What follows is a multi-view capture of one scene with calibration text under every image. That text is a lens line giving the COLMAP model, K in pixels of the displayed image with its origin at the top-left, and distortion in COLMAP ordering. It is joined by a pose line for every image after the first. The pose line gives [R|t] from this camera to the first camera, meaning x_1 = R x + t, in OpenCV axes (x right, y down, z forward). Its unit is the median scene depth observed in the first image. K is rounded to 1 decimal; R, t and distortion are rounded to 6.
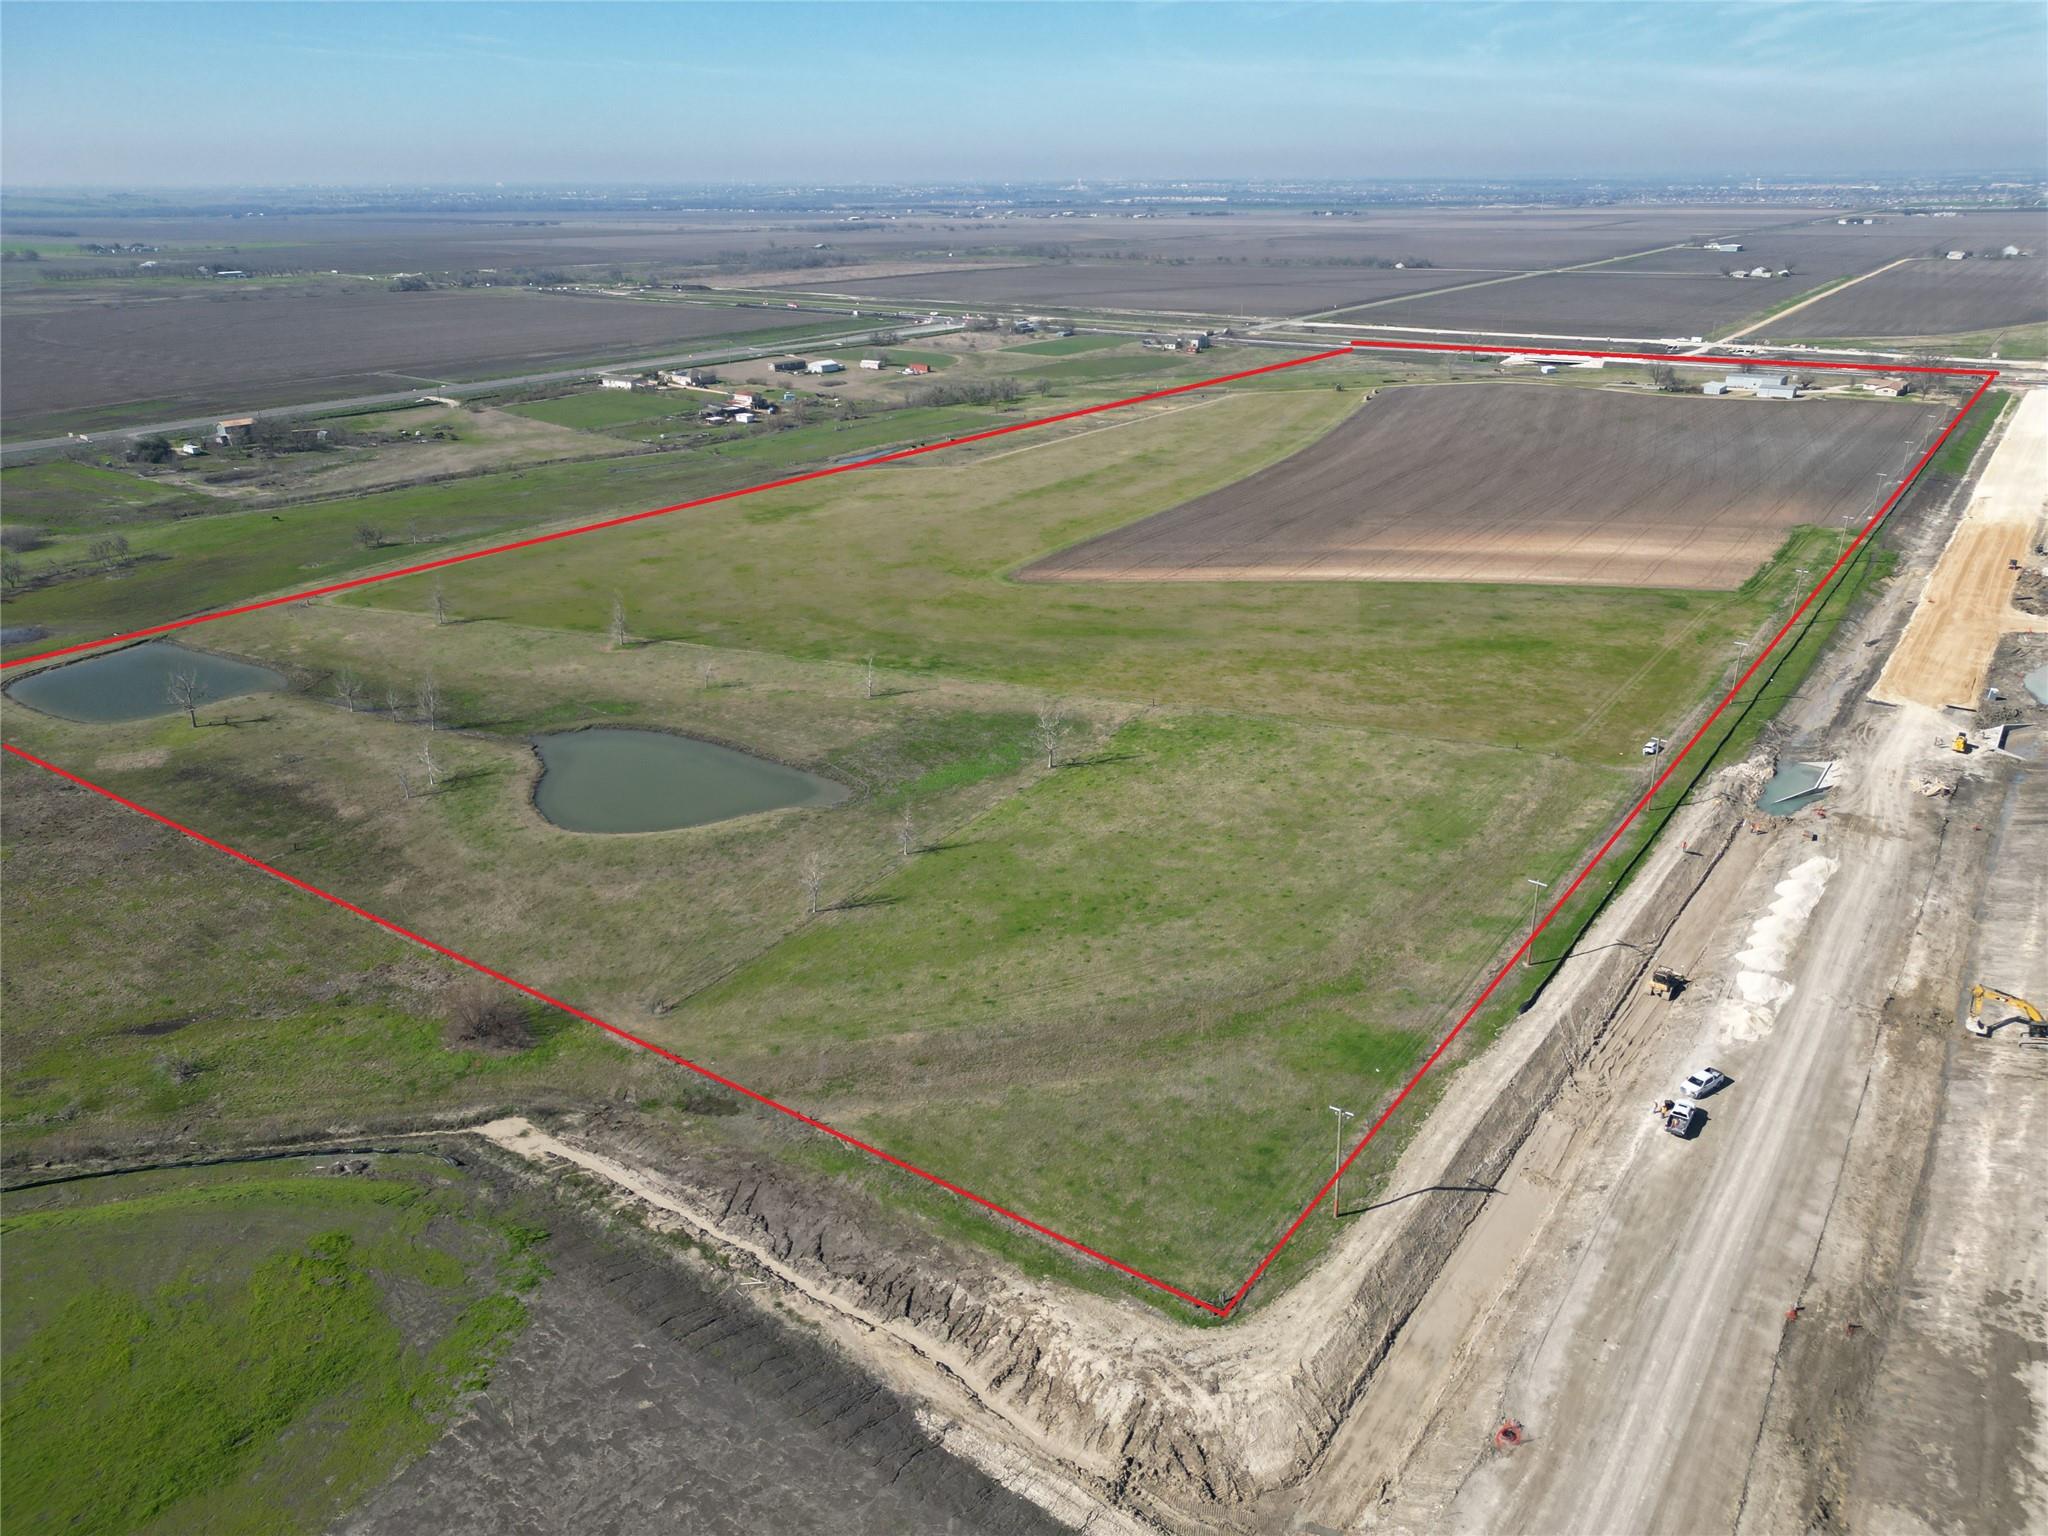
lens RADIAL K [[1414.8, 0, 1026.3], [0, 1414.8, 769.2], [0, 0, 1]] dist [0.055457, -0.036593]
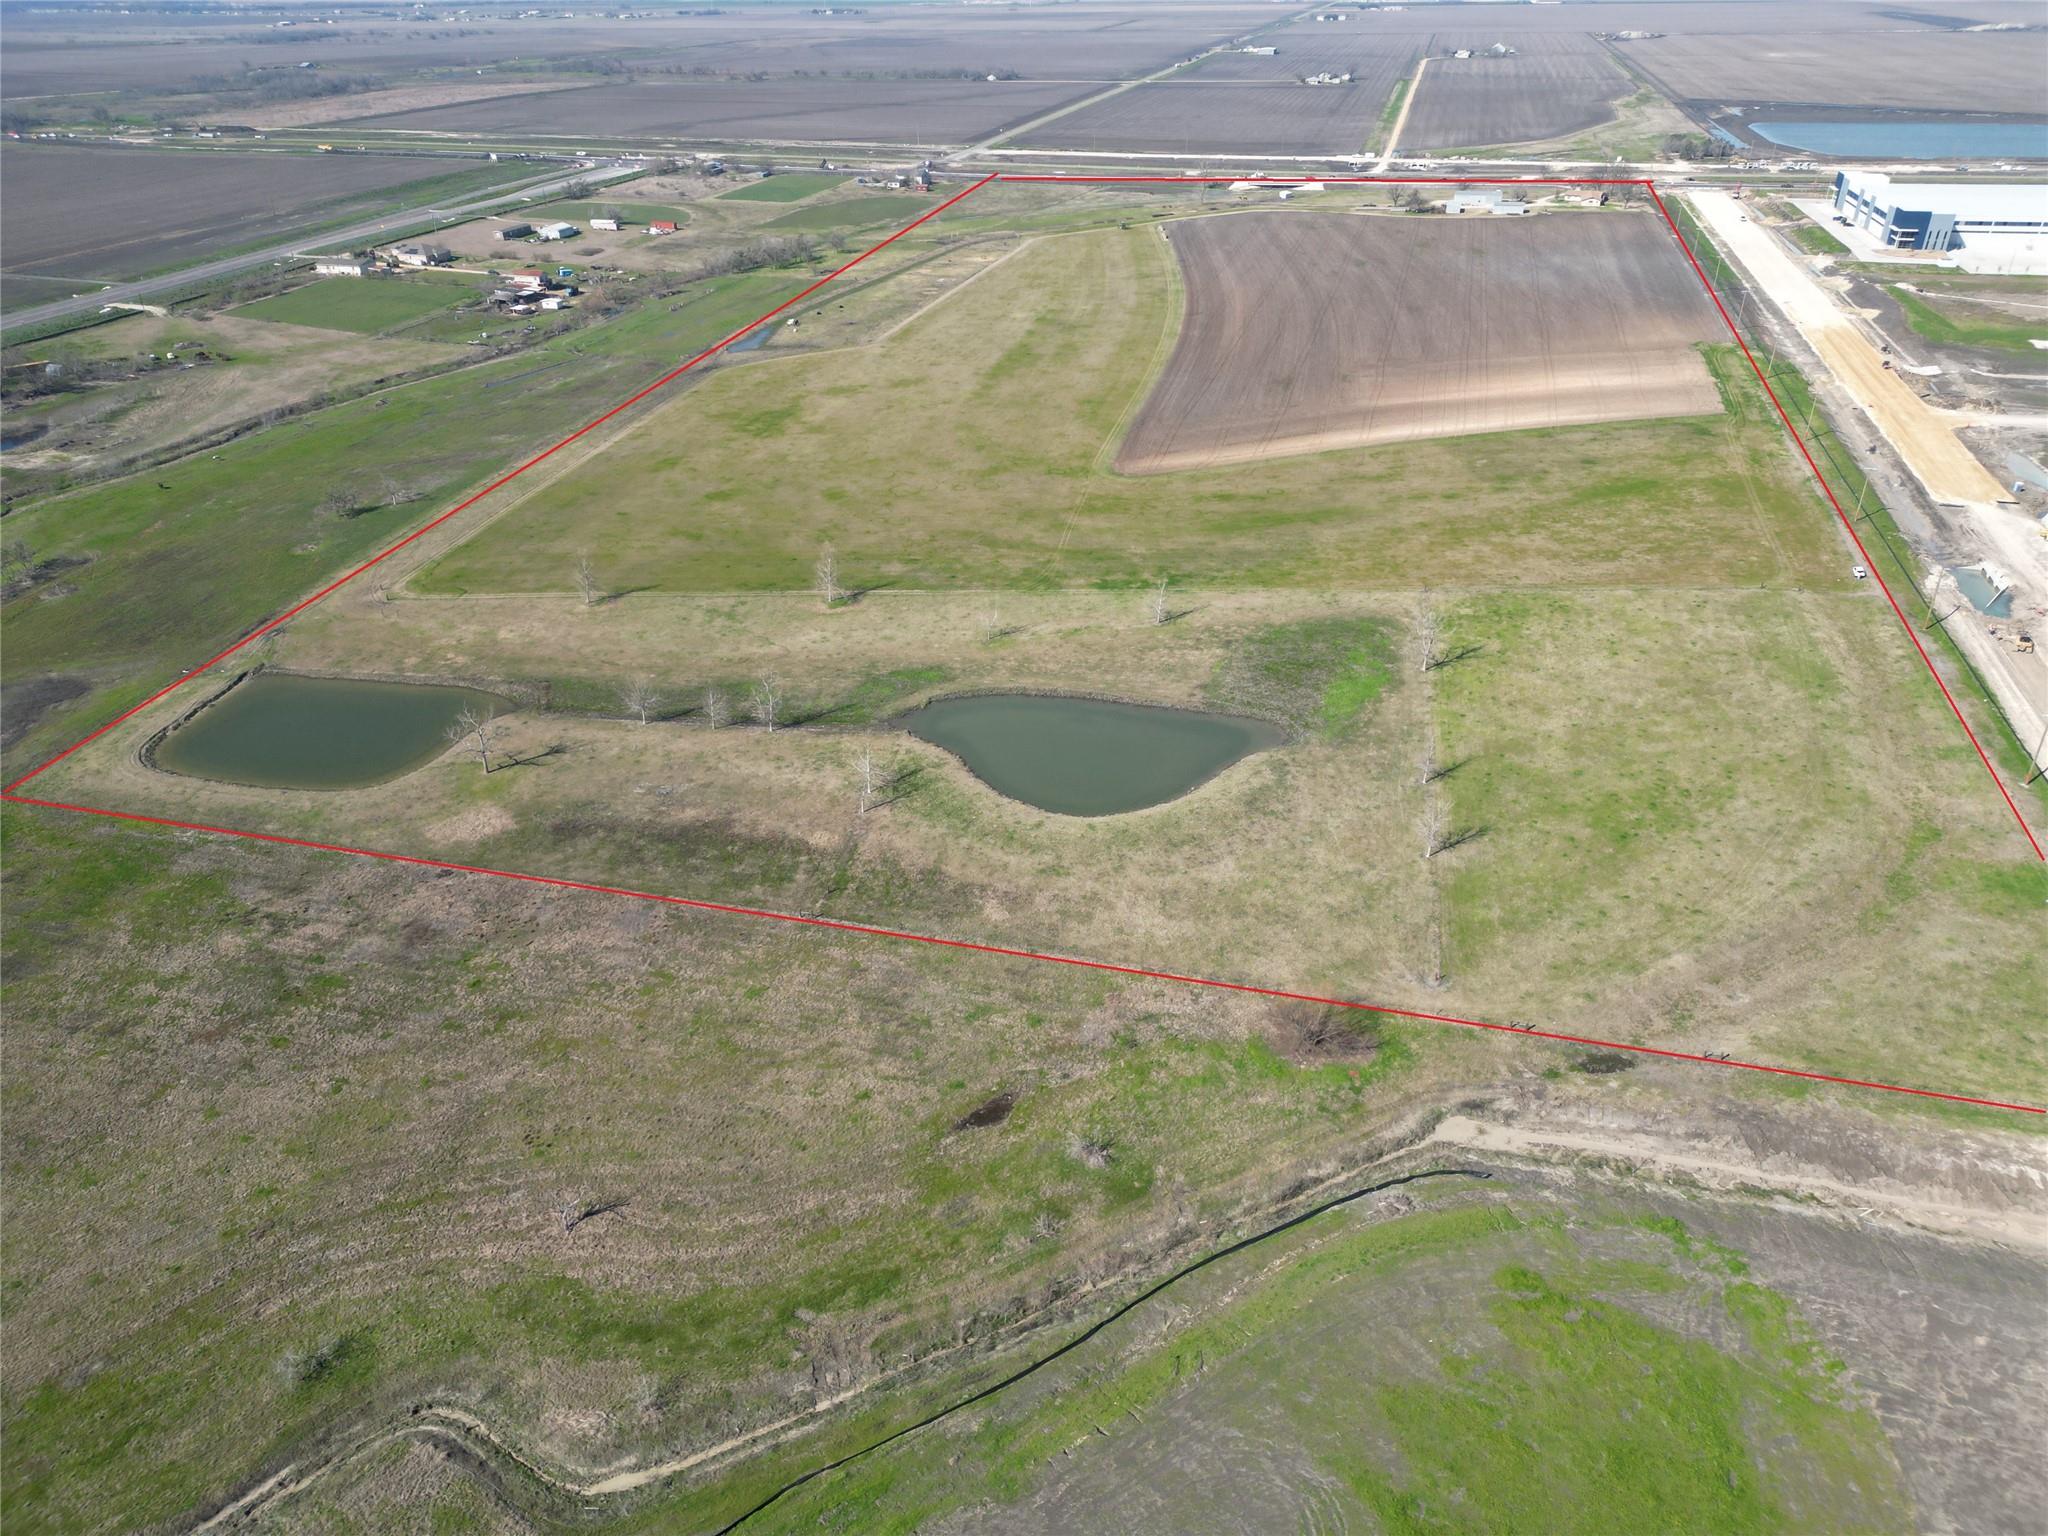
lens RADIAL K [[1414.8, 0, 1017.9], [0, 1414.8, 779.2], [0, 0, 1]] dist [0.055457, -0.036593]
pose [[0.938998, -0.174968, 0.296090, -0.455289], [0.137051, 0.979973, 0.144462, -0.089106], [-0.315436, -0.095070, 0.944173, 0.087383]]
